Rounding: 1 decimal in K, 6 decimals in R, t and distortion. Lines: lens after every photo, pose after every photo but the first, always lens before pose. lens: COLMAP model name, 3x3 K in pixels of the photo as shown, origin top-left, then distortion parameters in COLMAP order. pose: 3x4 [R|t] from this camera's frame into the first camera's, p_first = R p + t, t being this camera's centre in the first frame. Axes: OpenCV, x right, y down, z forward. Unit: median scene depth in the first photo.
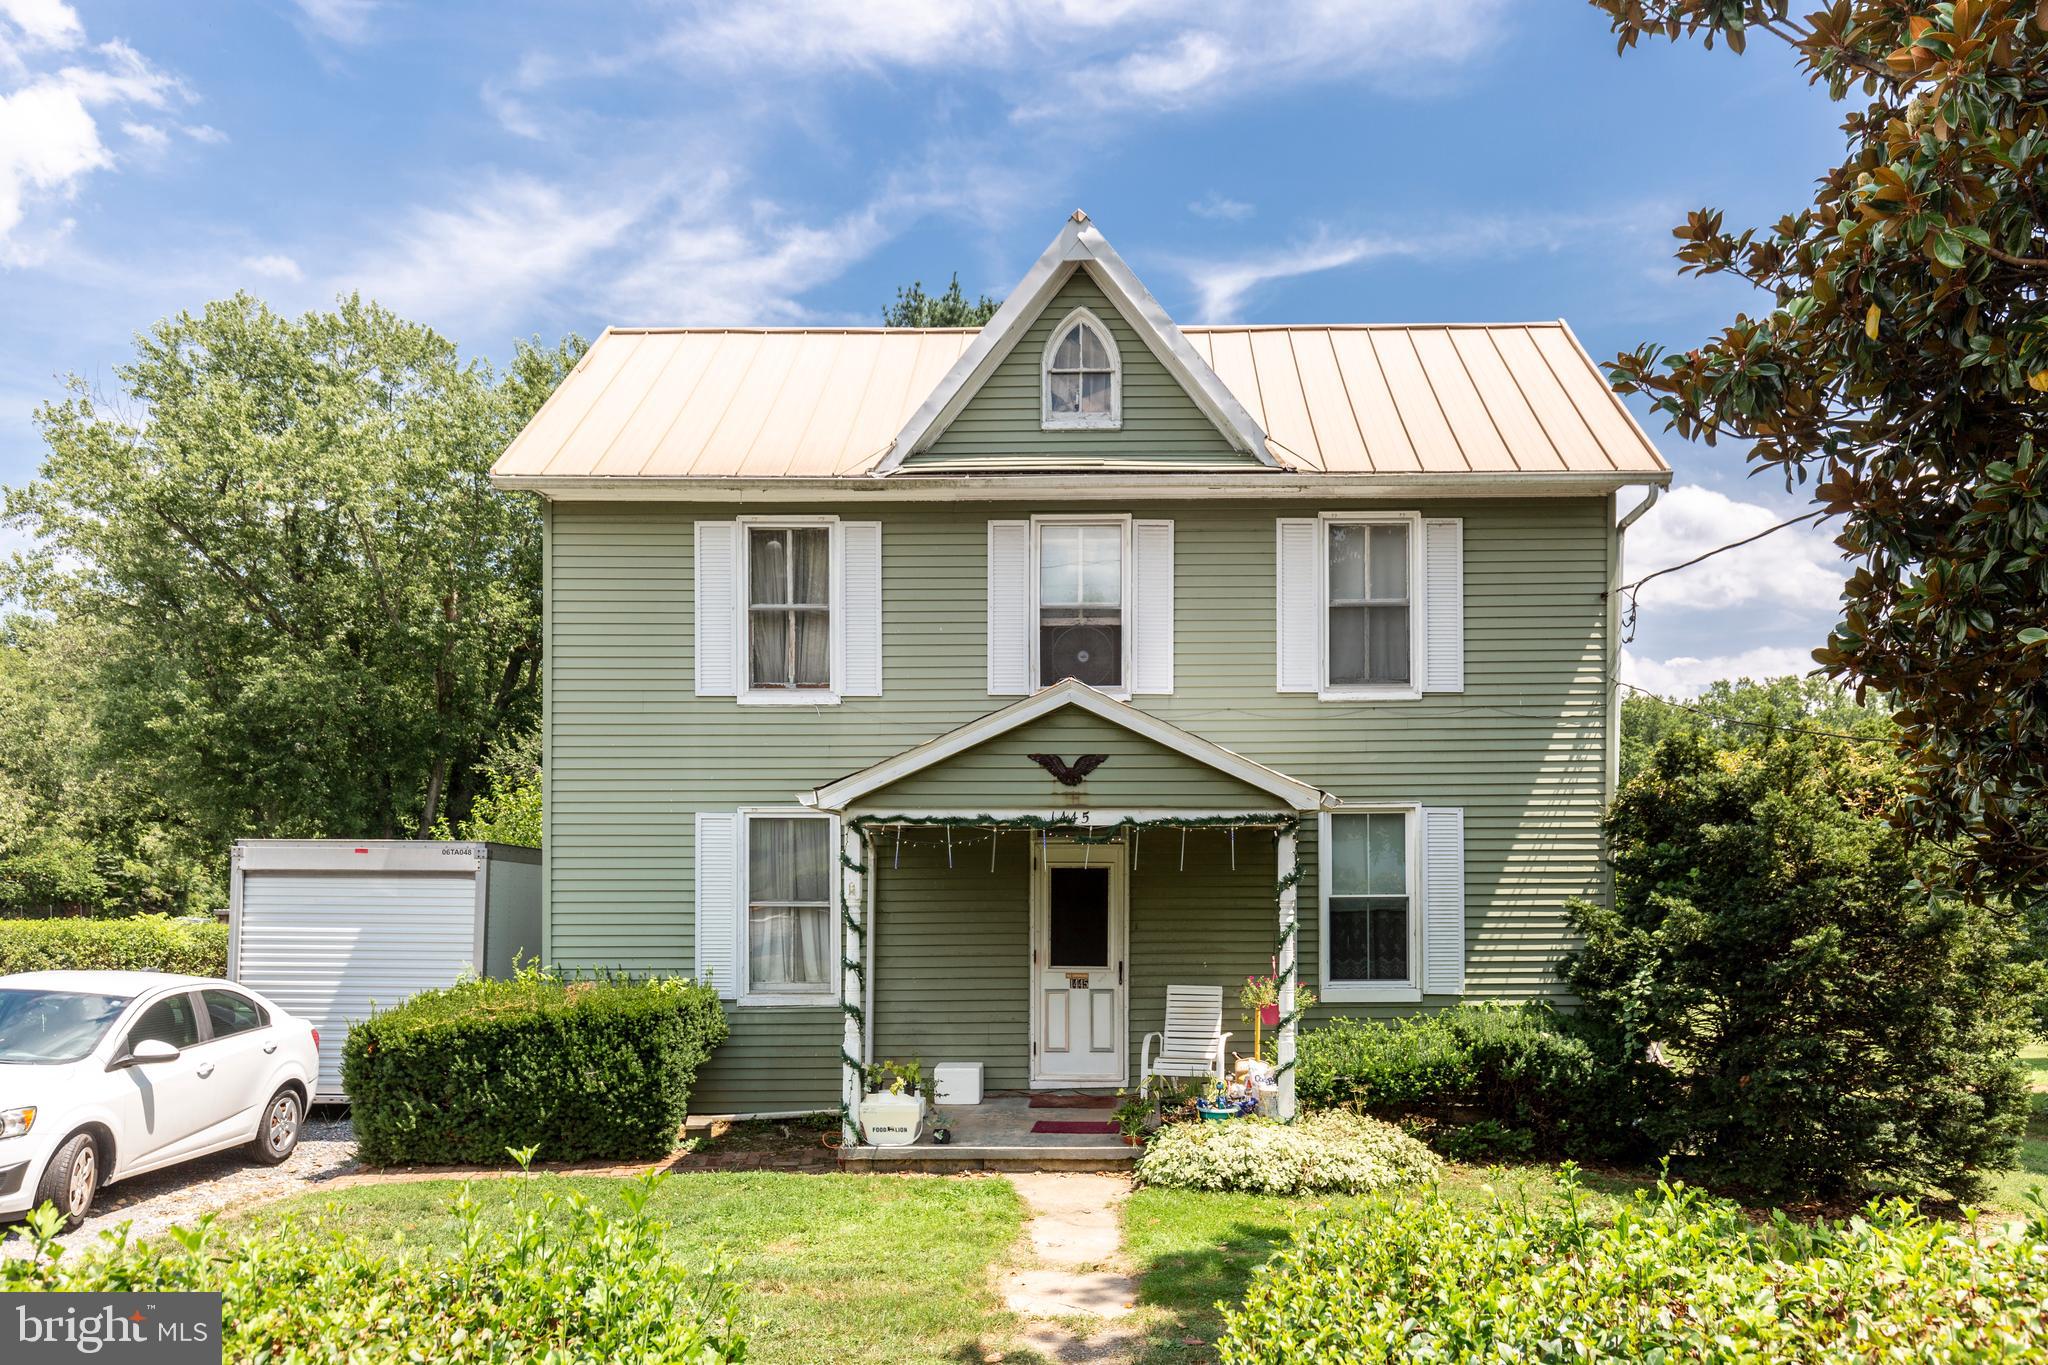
lens RADIAL K [[1423.7, 0, 1116.0], [0, 1423.7, 802.4], [0, 0, 1]] dist [-0.007921, 0.000522]
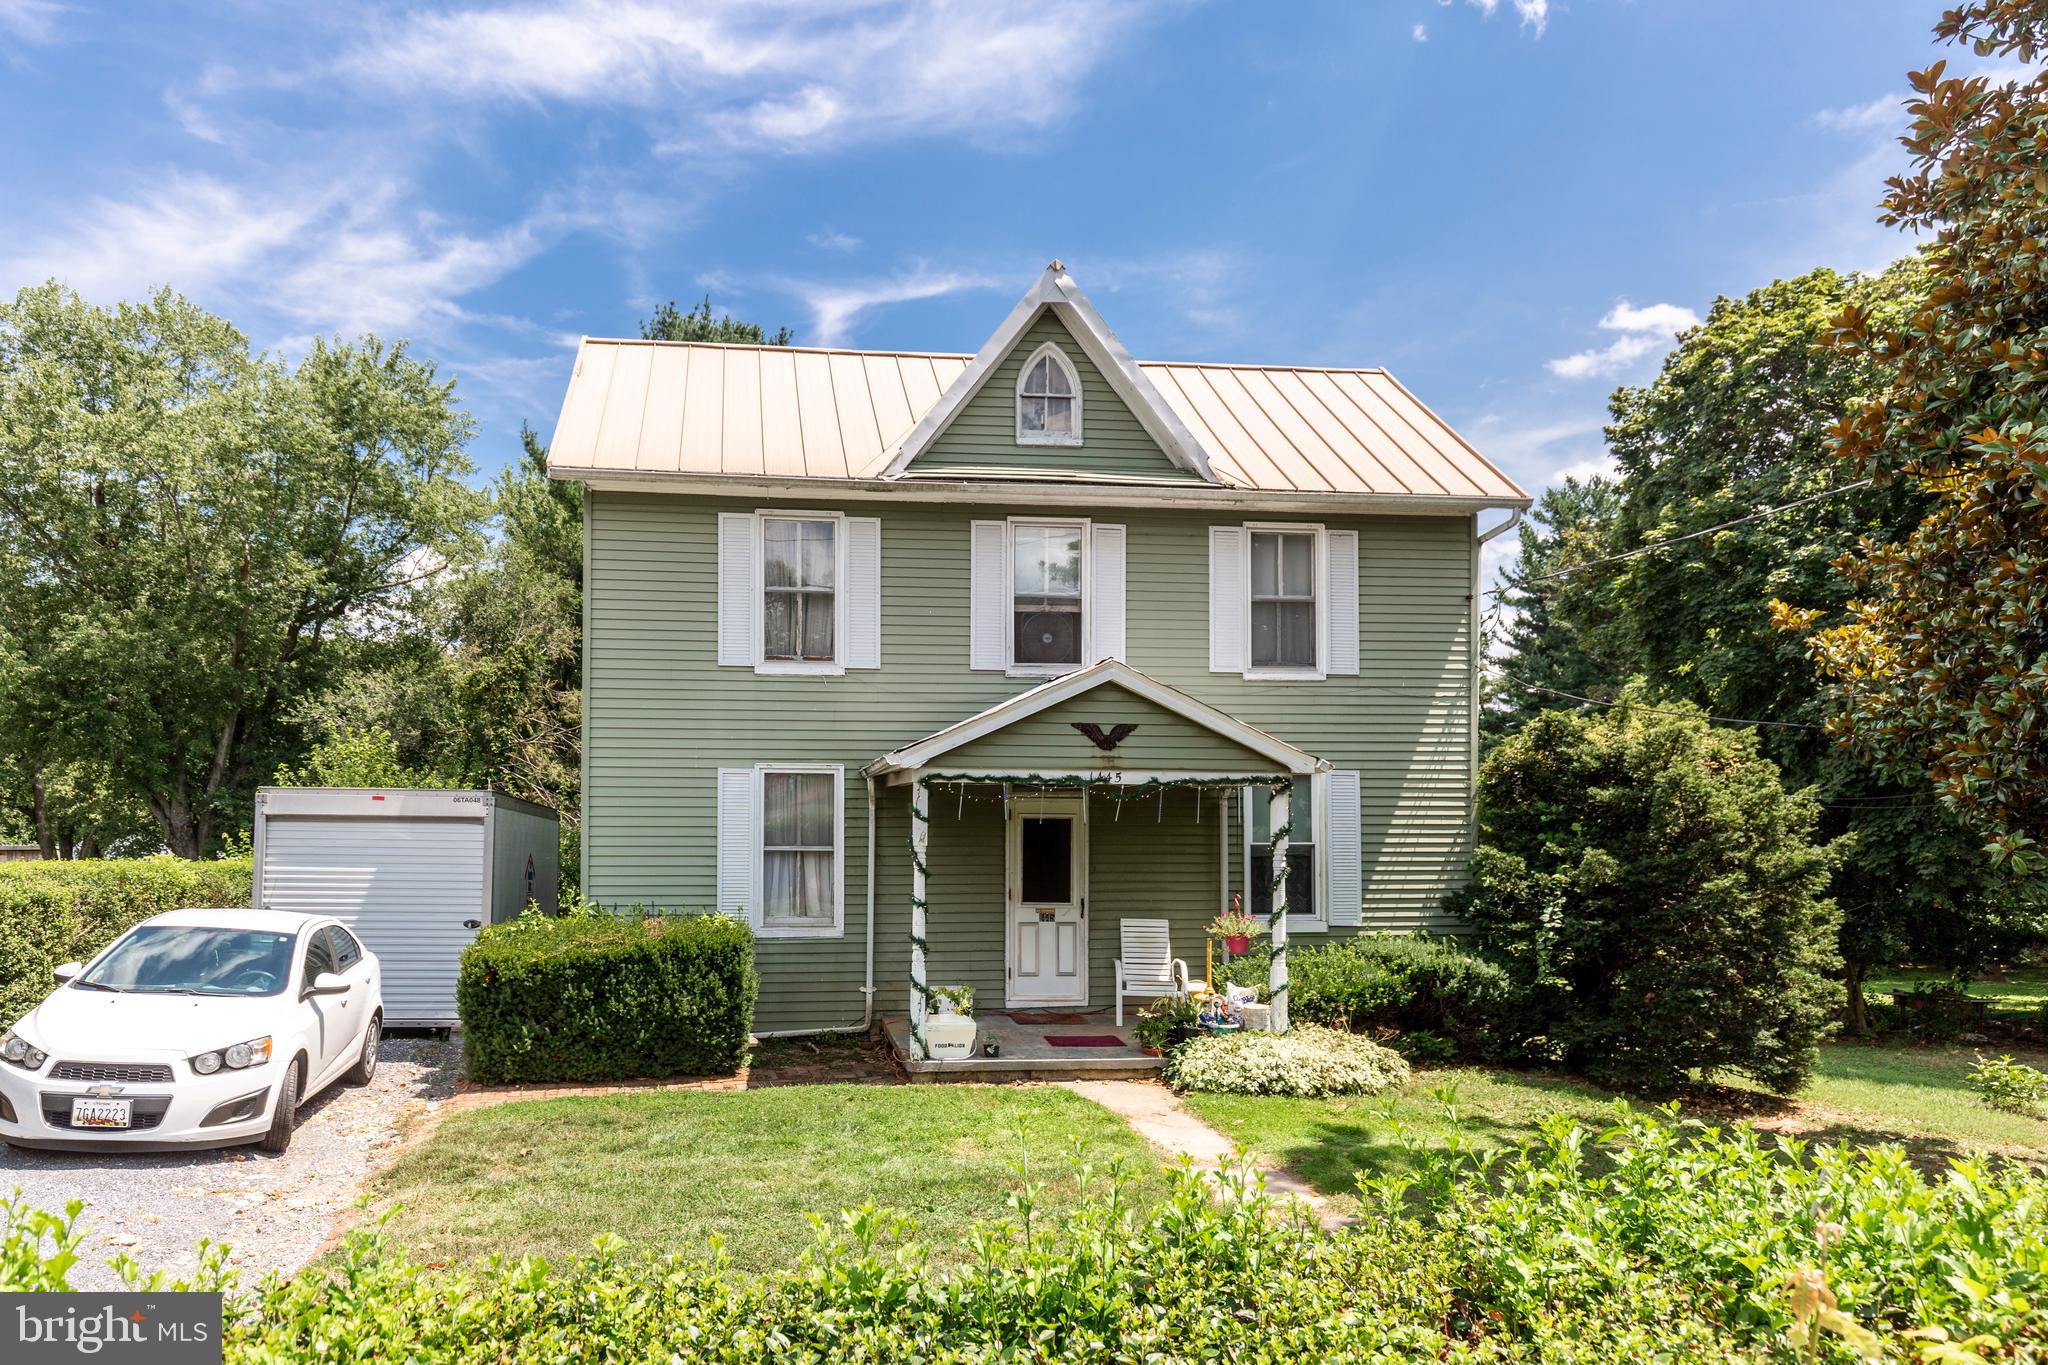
lens RADIAL K [[1229.1, 0, 863.6], [0, 1229.1, 739.8], [0, 0, 1]] dist [-0.005959, 0.004075]
pose [[0.994964, 0.012935, 0.099393, -0.278529], [-0.011766, 0.999855, -0.012339, -0.004711], [-0.099538, 0.011108, 0.994972, 0.007943]]
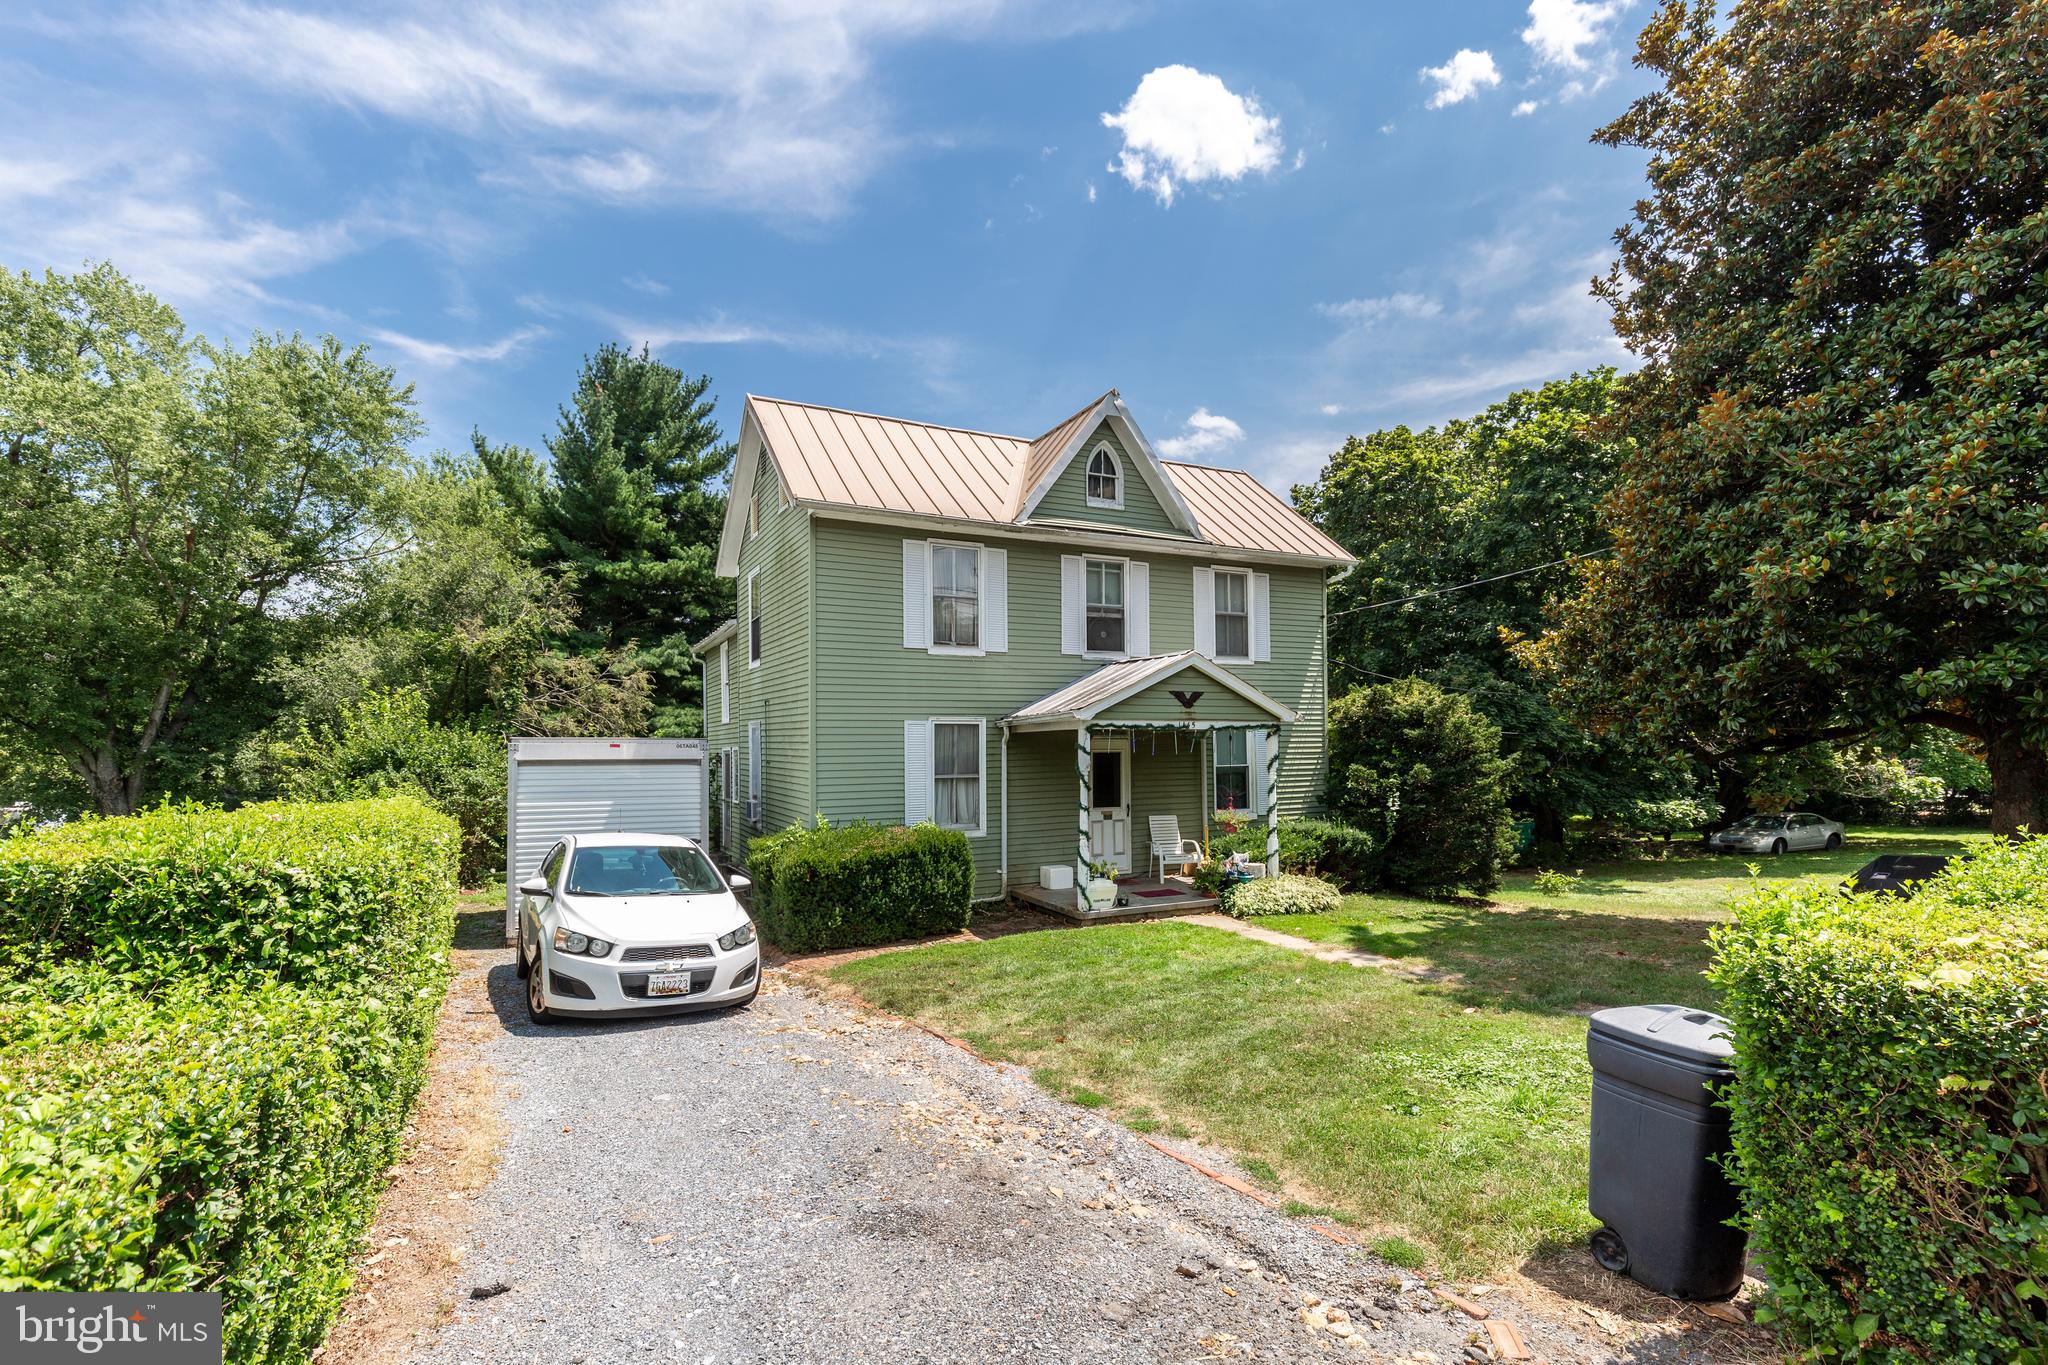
lens RADIAL K [[938.9, 0, 1023.2], [0, 938.9, 696.9], [0, 0, 1]] dist [0.030368, -0.012876]
pose [[0.889590, 0.017085, 0.456440, -0.662974], [-0.010284, 0.999796, -0.017381, -0.002478], [-0.456644, 0.010767, 0.889584, -0.004715]]
